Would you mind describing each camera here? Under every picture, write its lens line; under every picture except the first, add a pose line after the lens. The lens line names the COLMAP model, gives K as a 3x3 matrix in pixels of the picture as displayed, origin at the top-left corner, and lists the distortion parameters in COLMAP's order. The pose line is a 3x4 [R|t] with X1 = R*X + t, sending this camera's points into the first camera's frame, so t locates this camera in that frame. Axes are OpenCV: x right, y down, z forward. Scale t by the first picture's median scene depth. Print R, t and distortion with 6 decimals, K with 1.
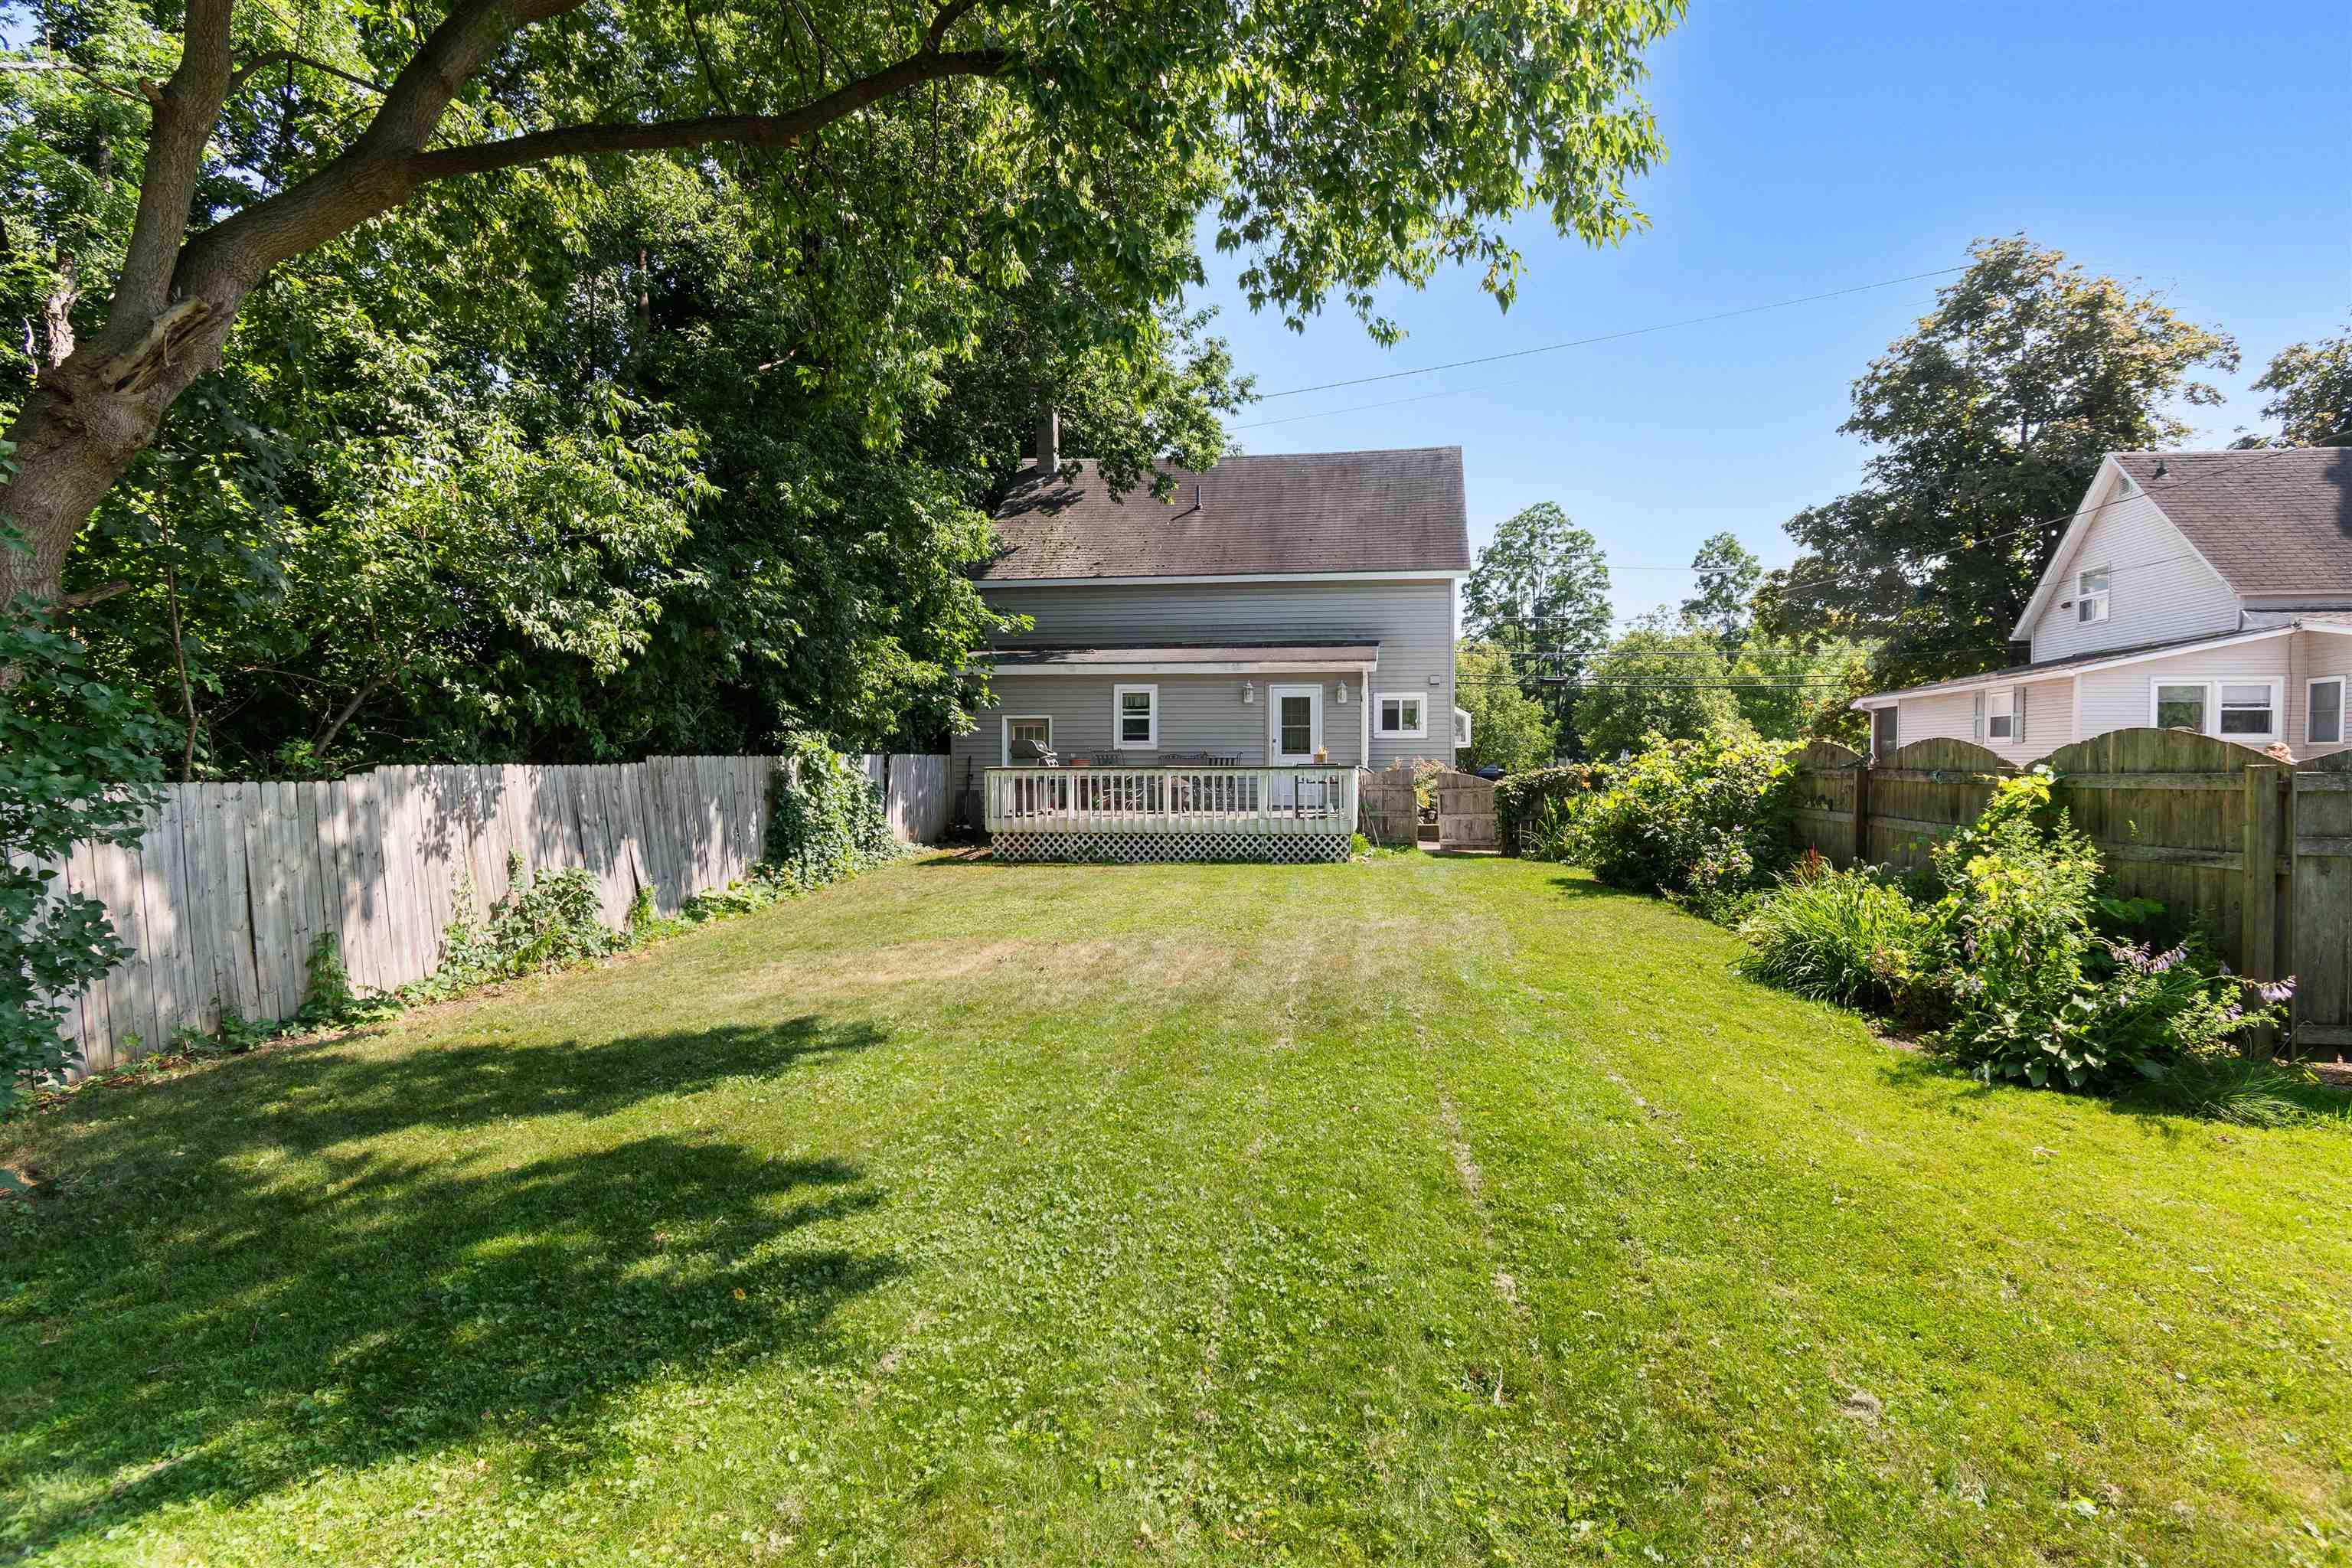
lens RADIAL K [[1155.7, 0, 1197.3], [0, 1155.7, 776.2], [0, 0, 1]] dist [0.003978, -0.001096]
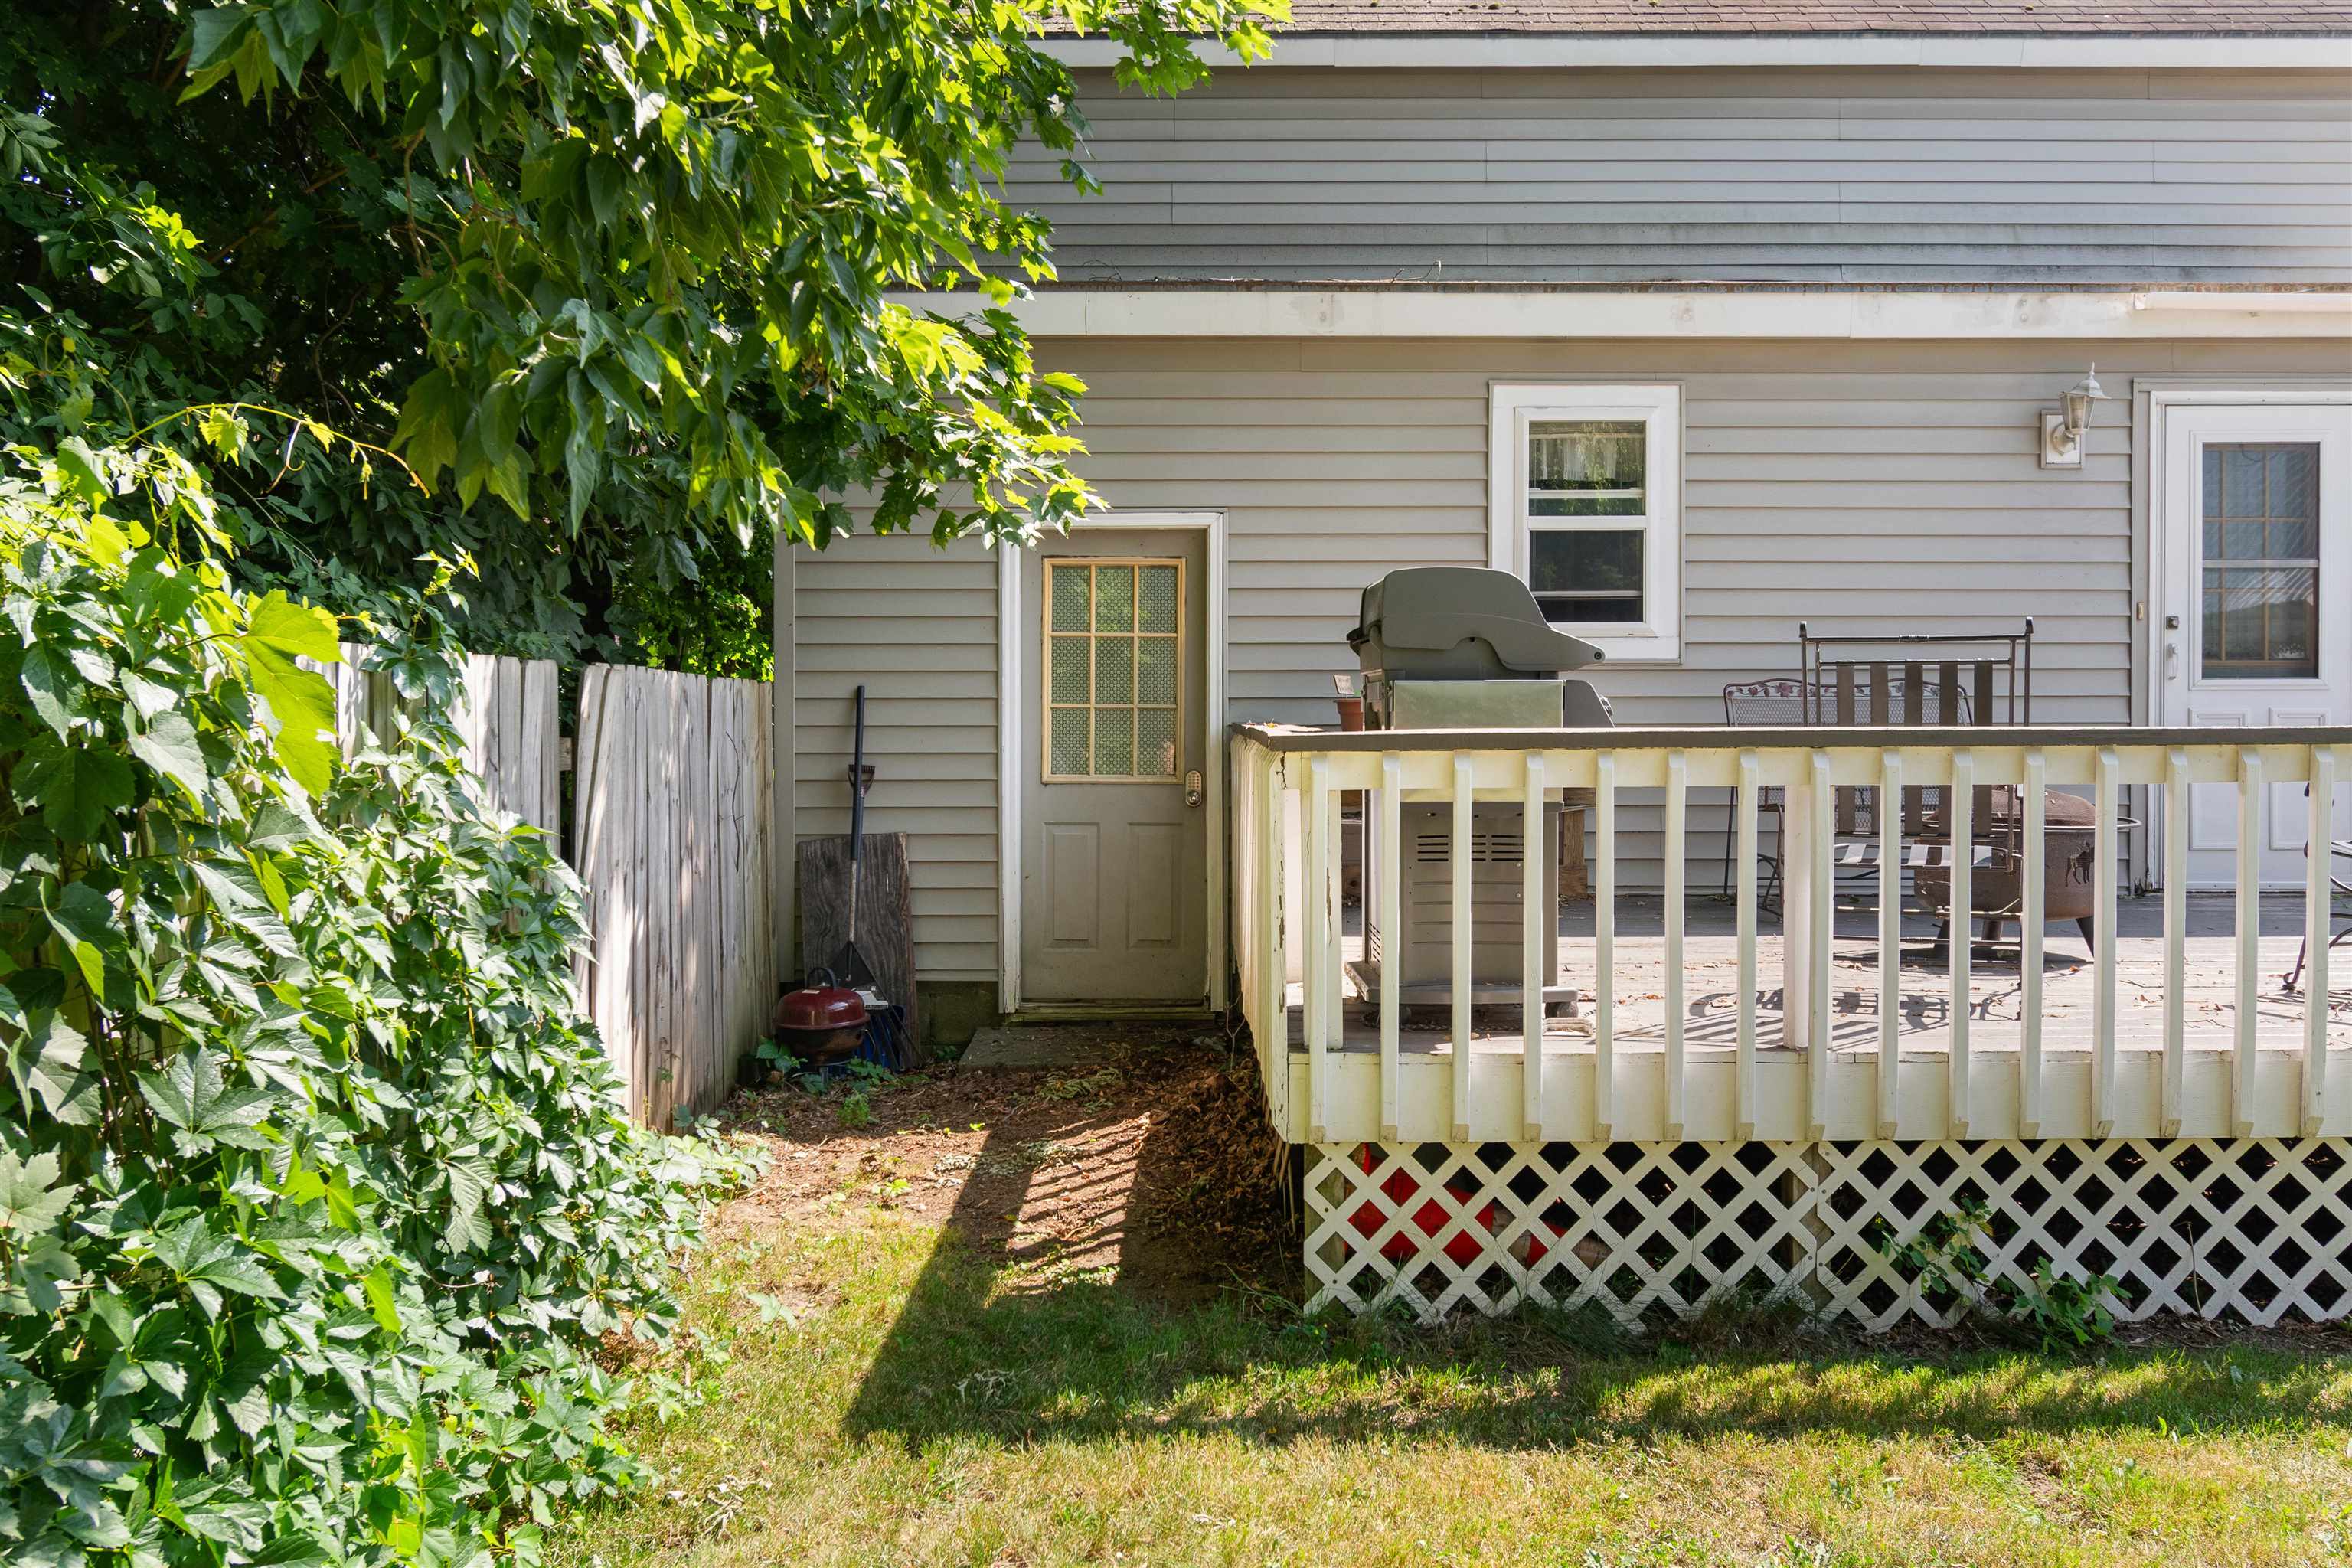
lens RADIAL K [[1953.6, 0, 1170.6], [0, 1953.6, 780.0], [0, 0, 1]] dist [-0.002948, -0.000354]
pose [[0.988332, -0.004591, 0.152245, -0.197315], [0.002571, 0.999906, 0.013463, -0.004086], [-0.152292, -0.012915, 0.988251, 0.614448]]
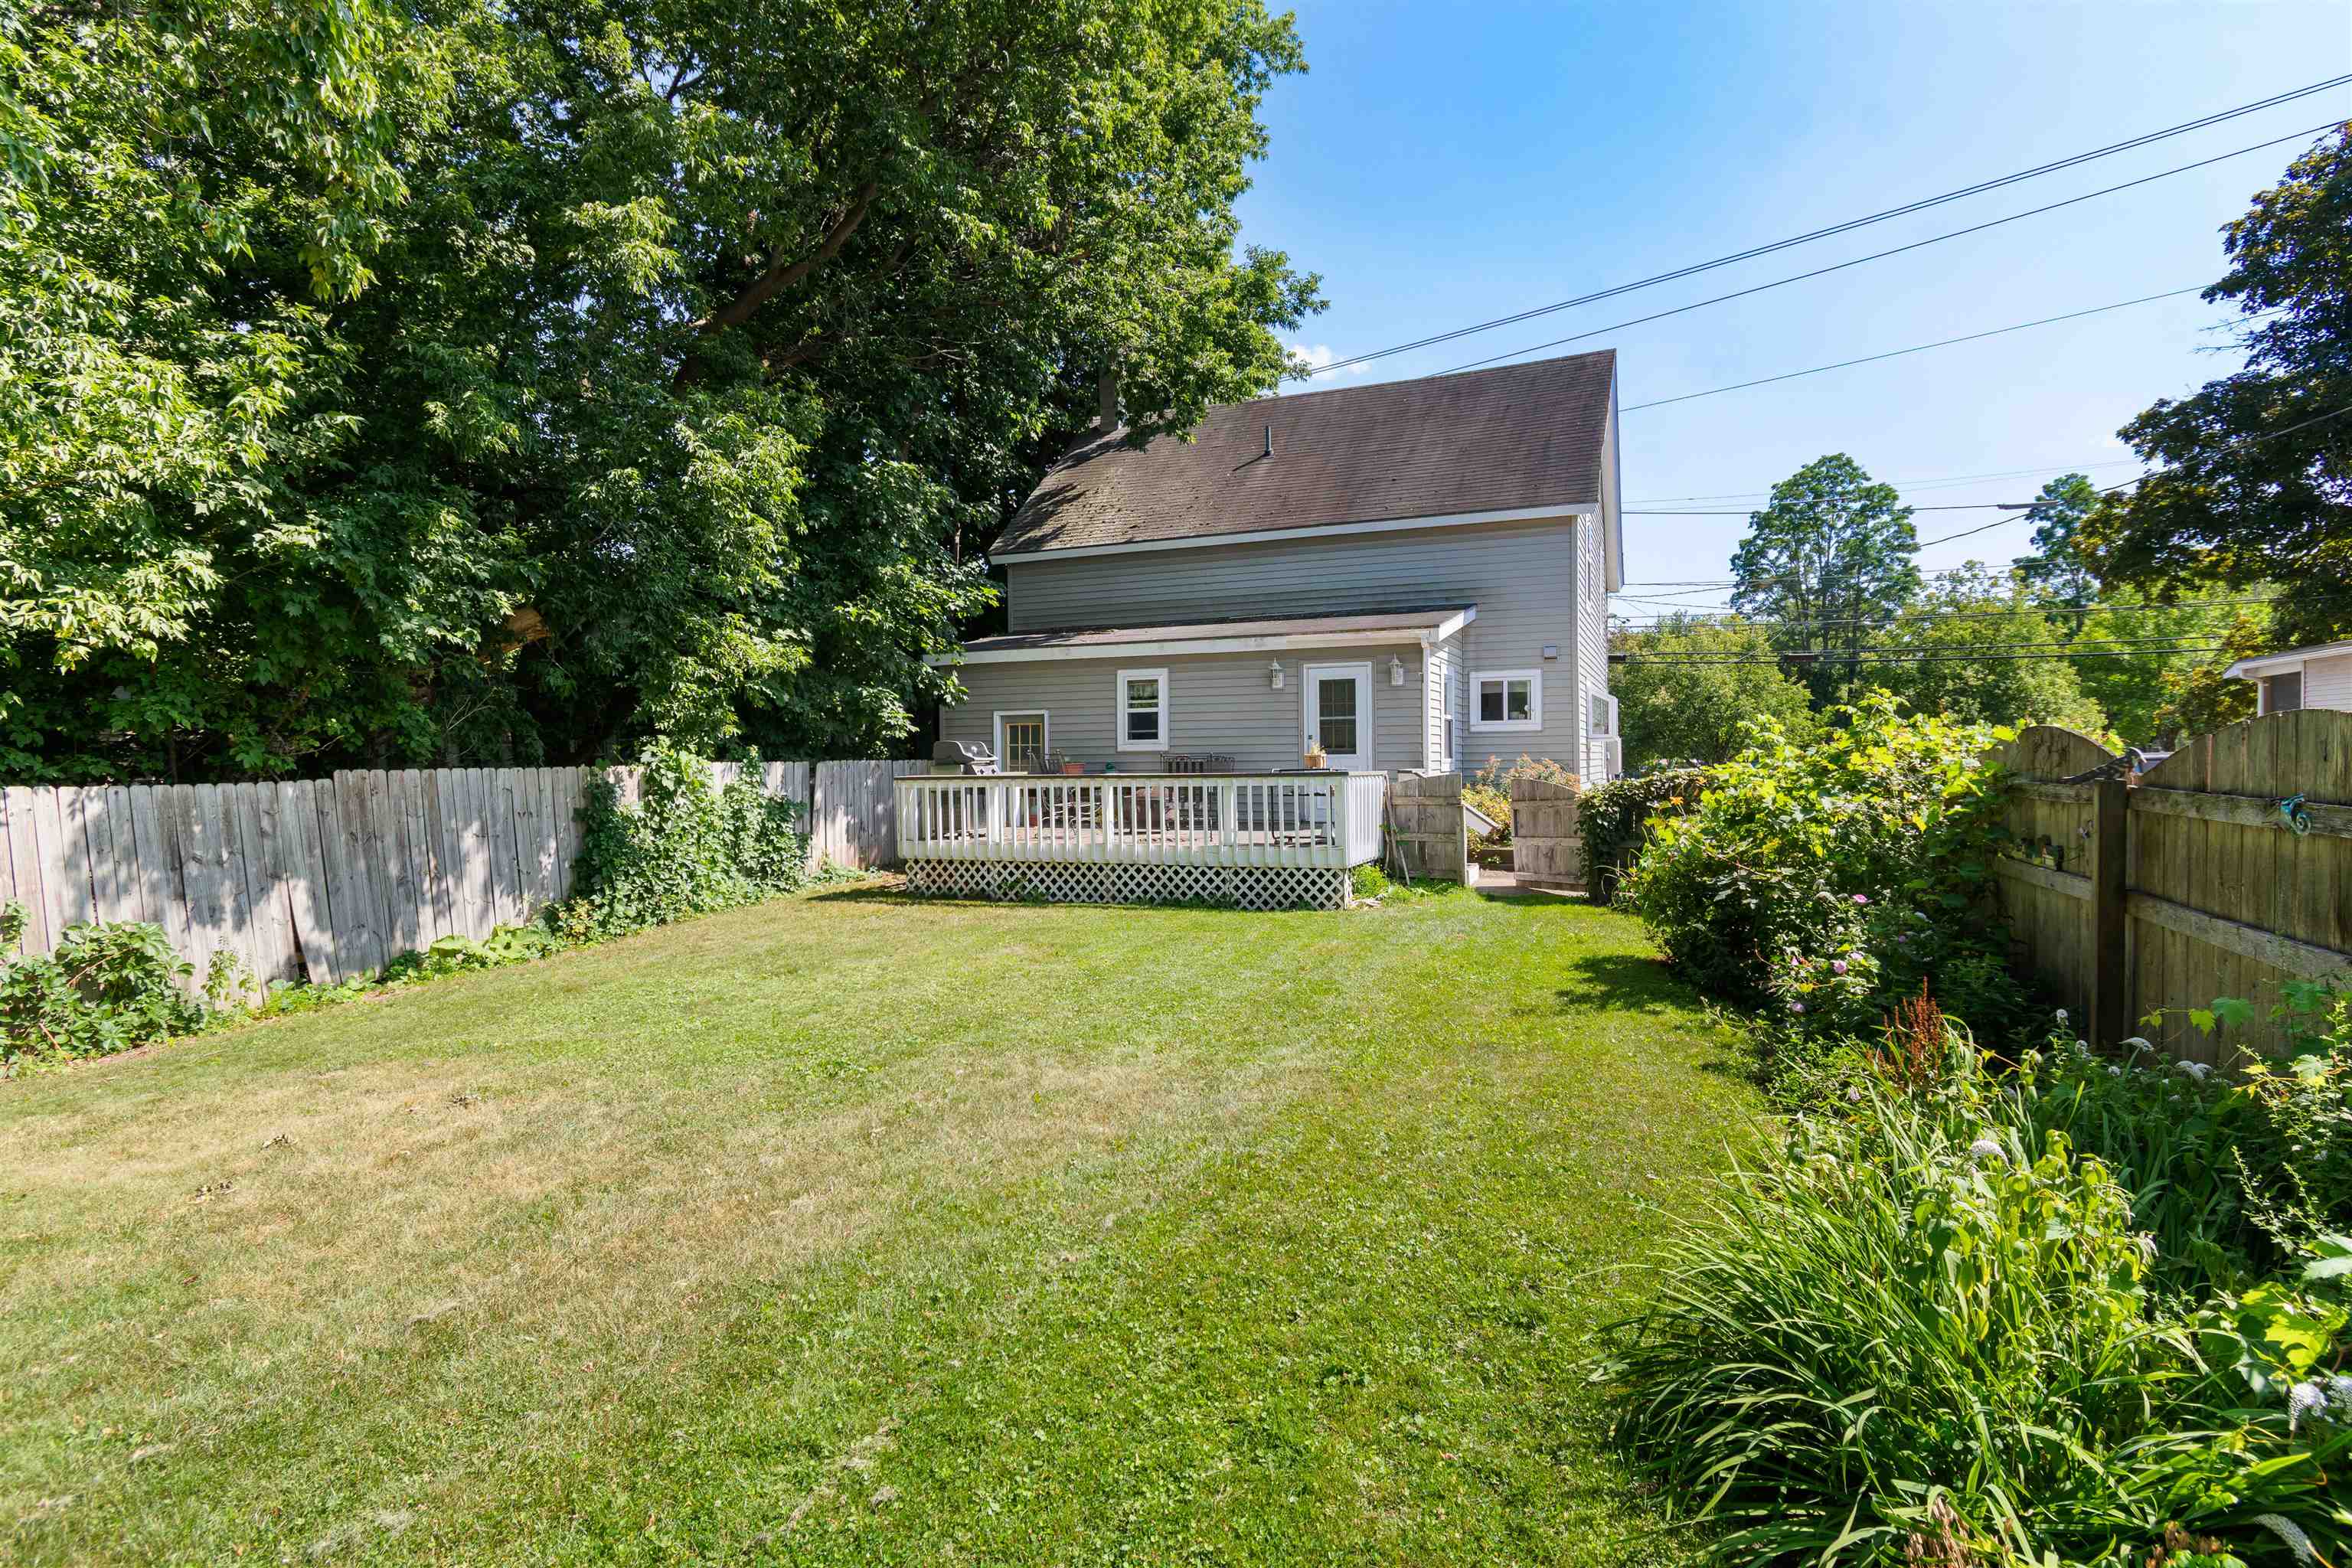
lens RADIAL K [[1155.7, 0, 1172.9], [0, 1155.7, 771.6], [0, 0, 1]] dist [0.003978, -0.001096]
pose [[0.970895, -0.008548, -0.239353, 0.157094], [0.008116, 0.999963, -0.002790, -0.006308], [0.239368, 0.000766, 0.970928, 0.229559]]
